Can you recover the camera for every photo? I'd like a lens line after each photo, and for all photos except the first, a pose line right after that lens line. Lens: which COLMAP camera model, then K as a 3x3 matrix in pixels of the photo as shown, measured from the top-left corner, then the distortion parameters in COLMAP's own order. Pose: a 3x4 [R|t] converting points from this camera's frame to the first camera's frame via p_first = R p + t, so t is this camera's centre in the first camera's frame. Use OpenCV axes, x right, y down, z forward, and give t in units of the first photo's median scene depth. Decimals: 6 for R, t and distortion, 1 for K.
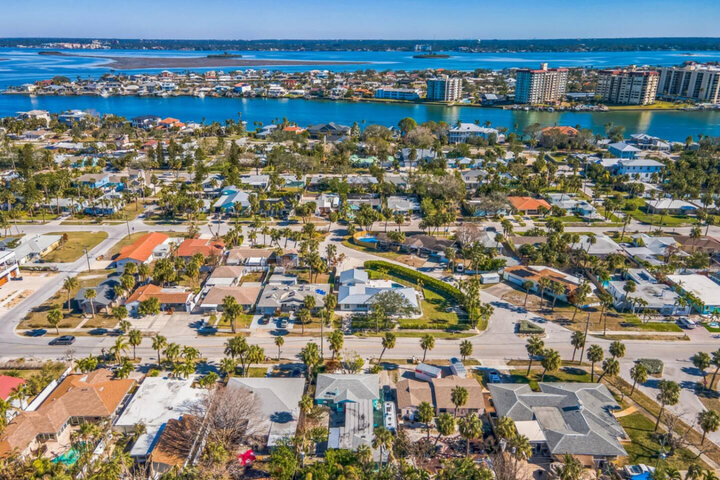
lens RADIAL K [[531.1, 0, 353.4], [0, 531.1, 241.3], [0, 0, 1]] dist [0.045638, 0.005480]
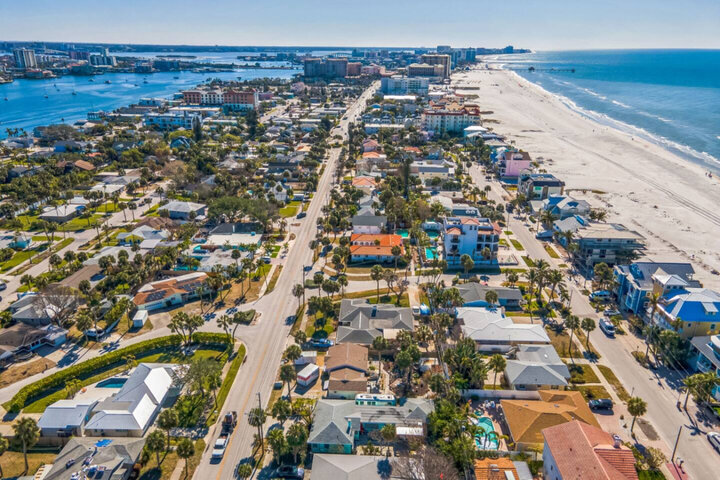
lens RADIAL K [[531.1, 0, 353.4], [0, 531.1, 241.3], [0, 0, 1]] dist [0.045638, 0.005480]
pose [[0.023845, -0.348089, 0.937158, -0.217306], [0.354667, 0.879395, 0.317610, -0.082639], [-0.934688, 0.324806, 0.144425, 0.197328]]
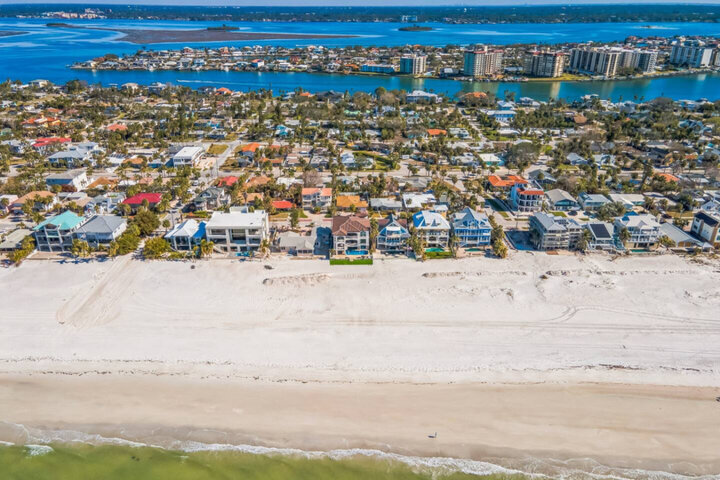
lens RADIAL K [[531.1, 0, 353.4], [0, 531.1, 241.3], [0, 0, 1]] dist [0.045638, 0.005480]
pose [[0.999822, -0.007943, 0.017121, -0.007438], [0.006990, 0.998463, 0.054981, 0.127374], [-0.017532, -0.054852, 0.998341, -0.559846]]
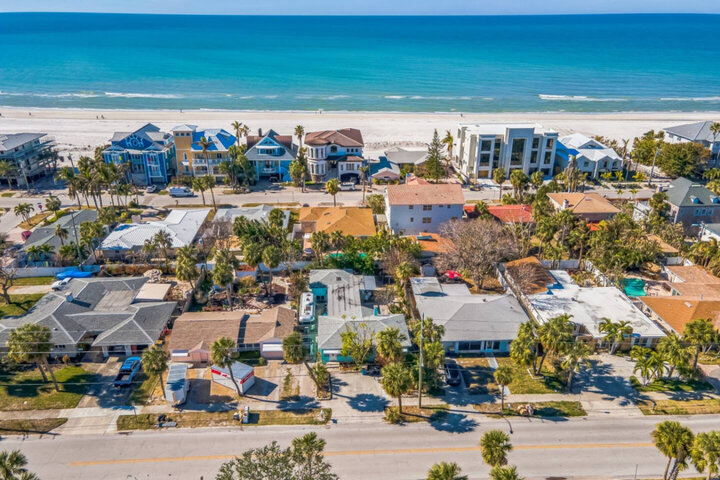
lens RADIAL K [[531.1, 0, 353.4], [0, 531.1, 241.3], [0, 0, 1]] dist [0.045638, 0.005480]
pose [[-0.998209, 0.028382, -0.052664, 0.009480], [-0.016754, 0.712449, 0.701524, -0.081469], [0.057431, 0.701150, -0.710697, 0.385059]]
